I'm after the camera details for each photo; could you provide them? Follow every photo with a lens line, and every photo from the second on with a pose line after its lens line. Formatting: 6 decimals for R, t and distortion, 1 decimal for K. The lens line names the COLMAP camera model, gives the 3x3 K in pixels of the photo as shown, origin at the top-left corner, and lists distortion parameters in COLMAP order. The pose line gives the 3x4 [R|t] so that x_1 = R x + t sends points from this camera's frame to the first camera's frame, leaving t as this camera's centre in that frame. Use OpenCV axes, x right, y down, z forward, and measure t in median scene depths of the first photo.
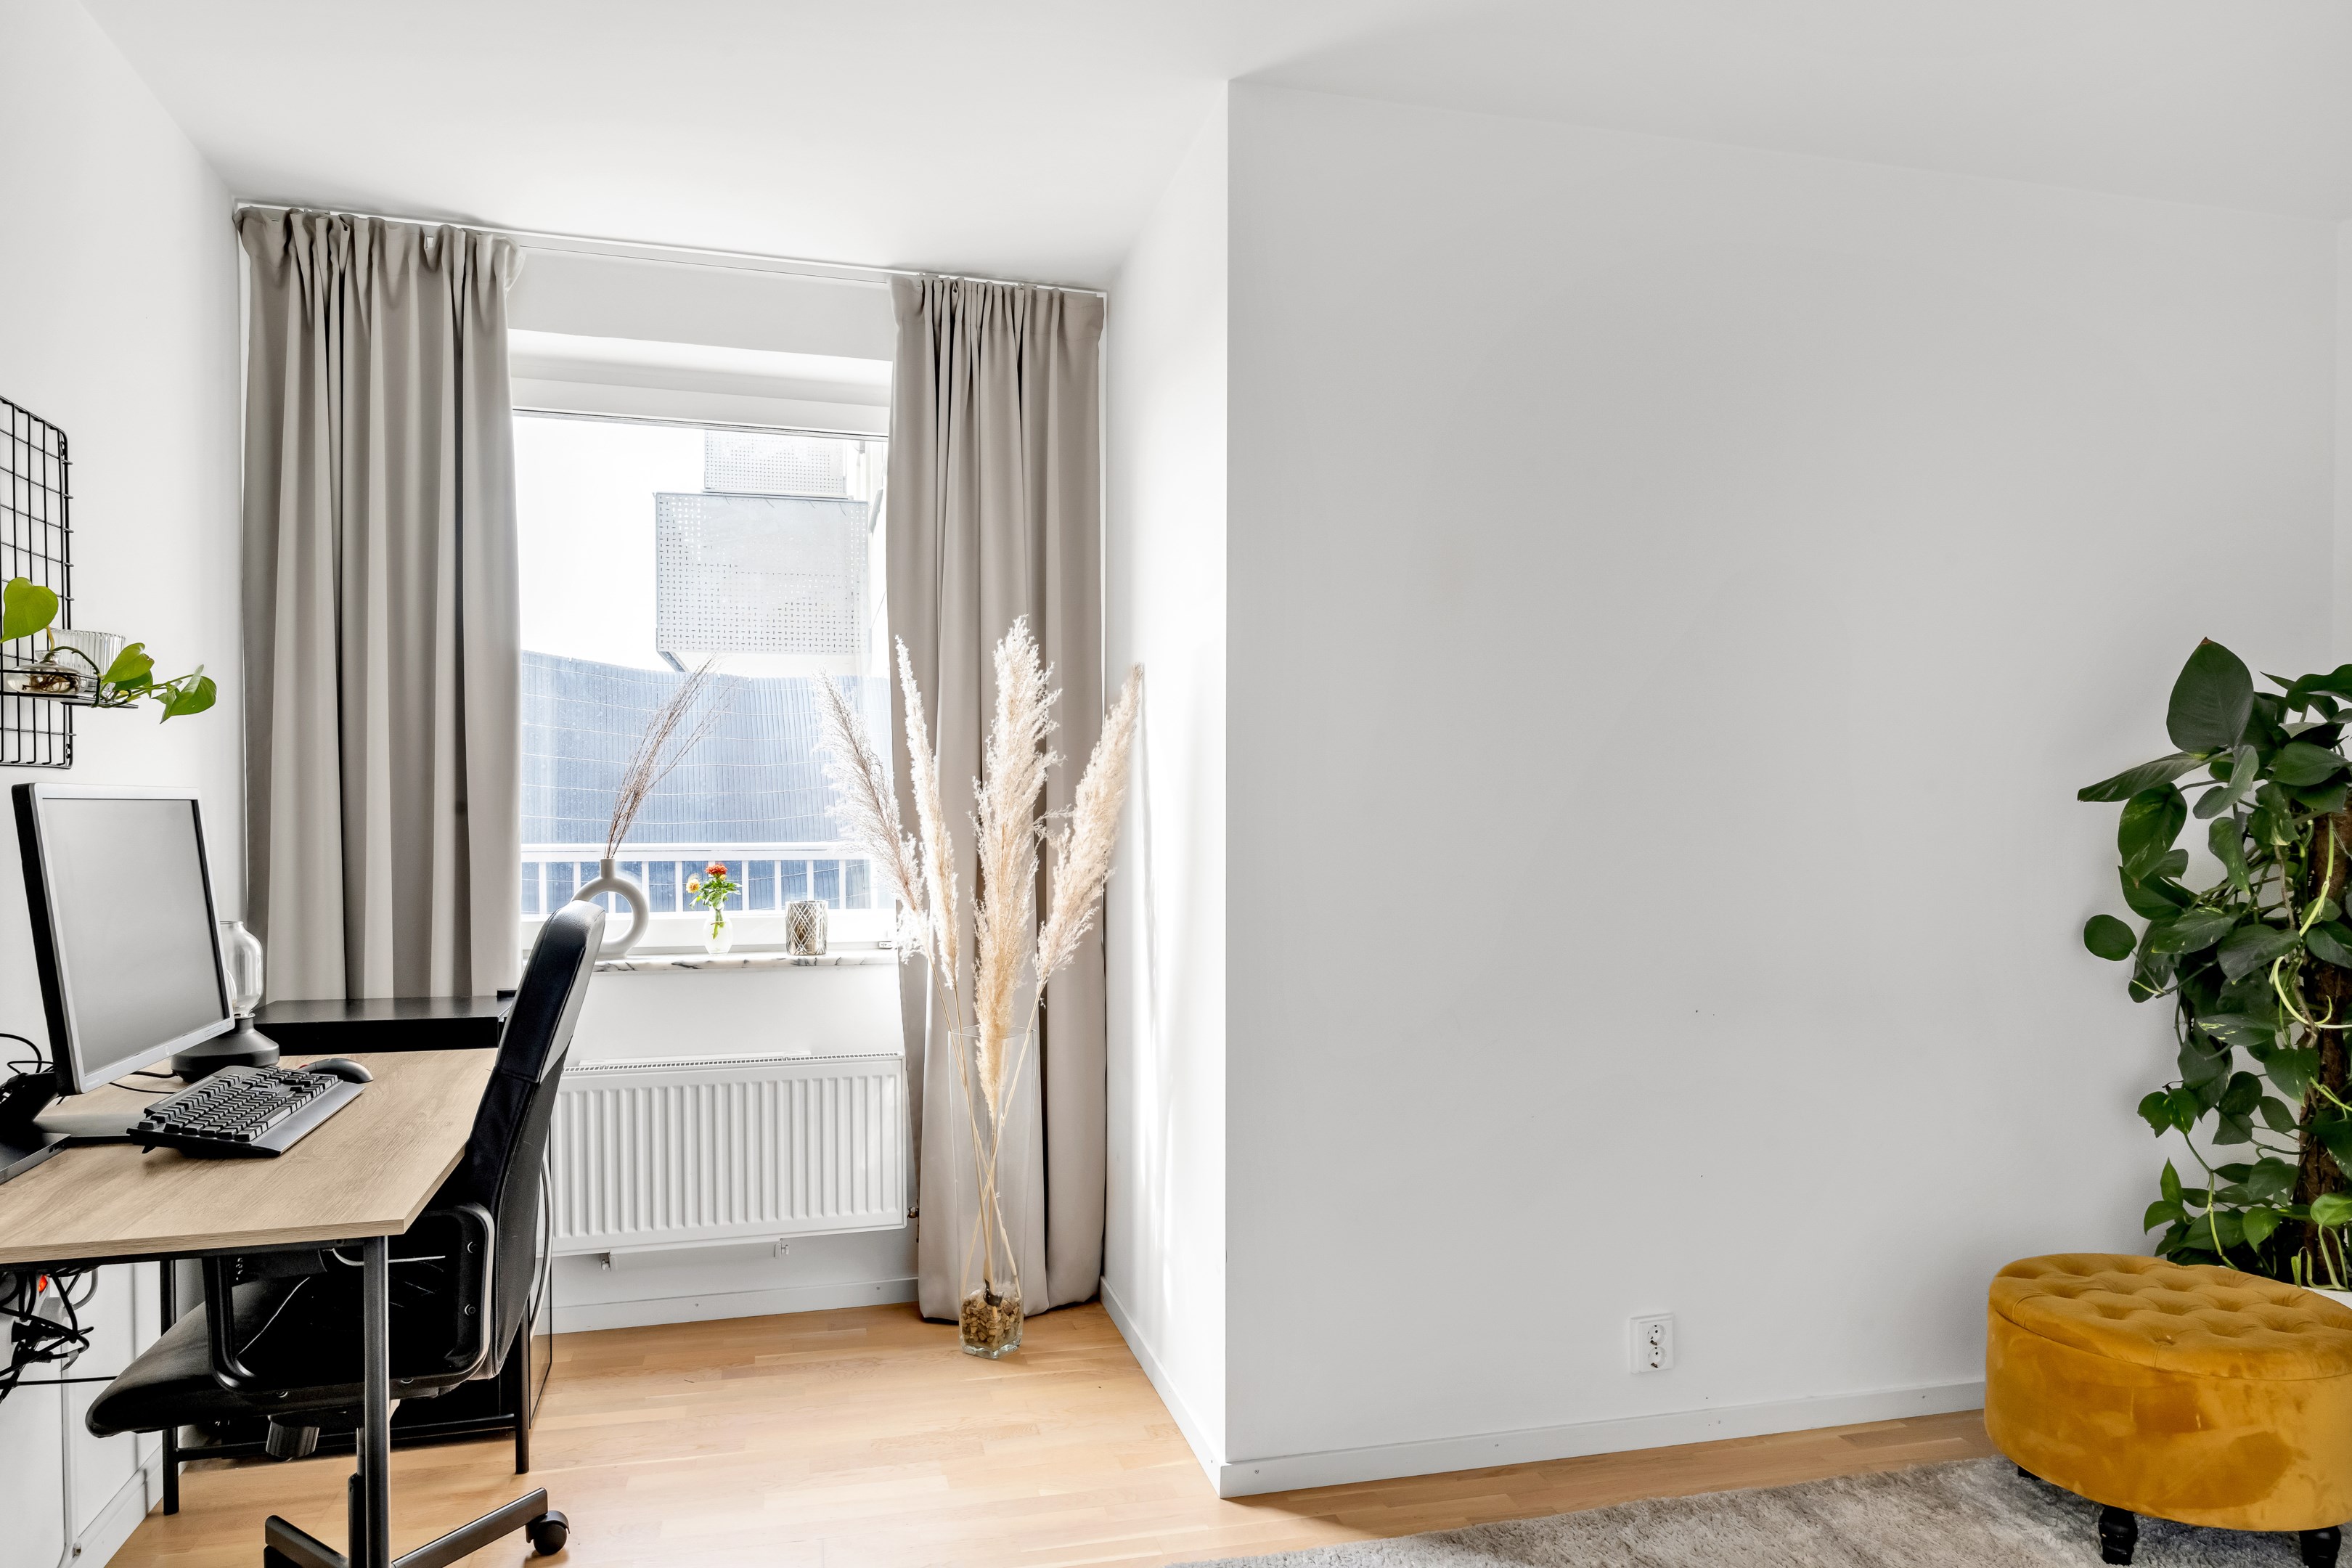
lens RADIAL K [[1493.4, 0, 1175.9], [0, 1493.4, 862.5], [0, 0, 1]] dist [-0.001050, -0.000915]
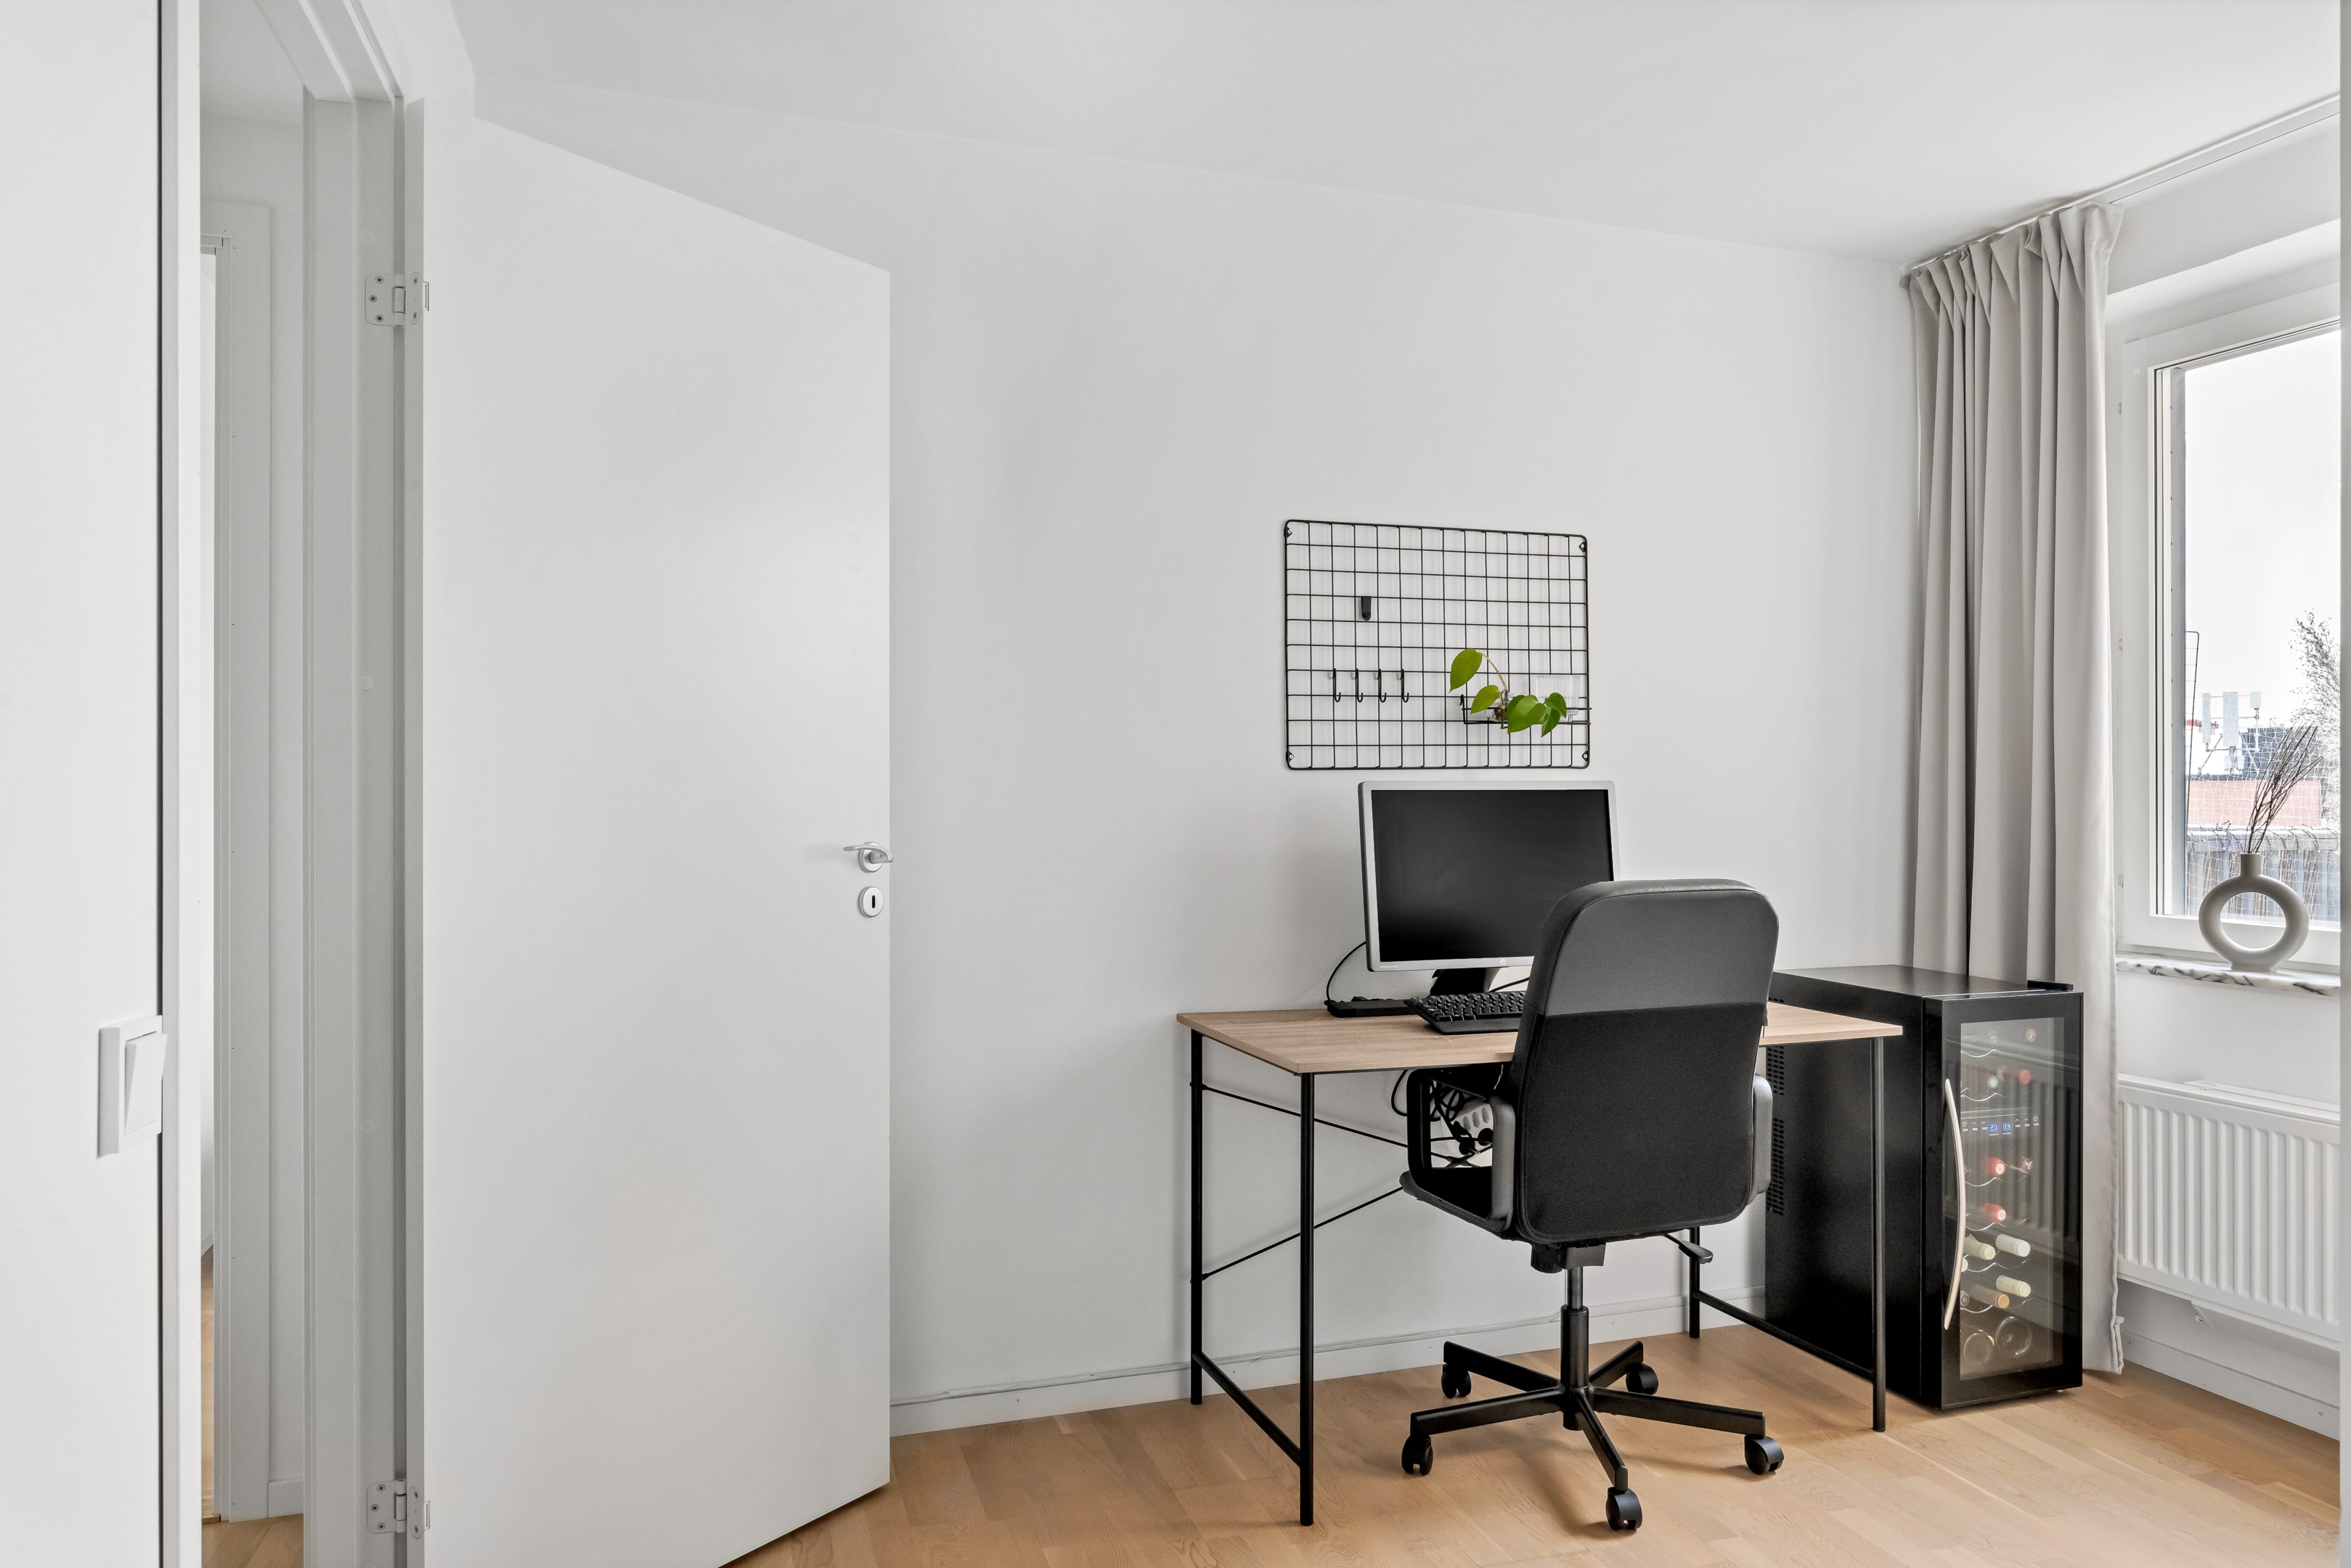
lens RADIAL K [[1624.7, 0, 1182.0], [0, 1624.7, 809.9], [0, 0, 1]] dist [-0.010041, 0.001184]
pose [[0.051226, 0.011152, -0.998625, 0.569889], [-0.032601, 0.999423, 0.009488, -0.017741], [0.998155, 0.032070, 0.051560, 0.375549]]
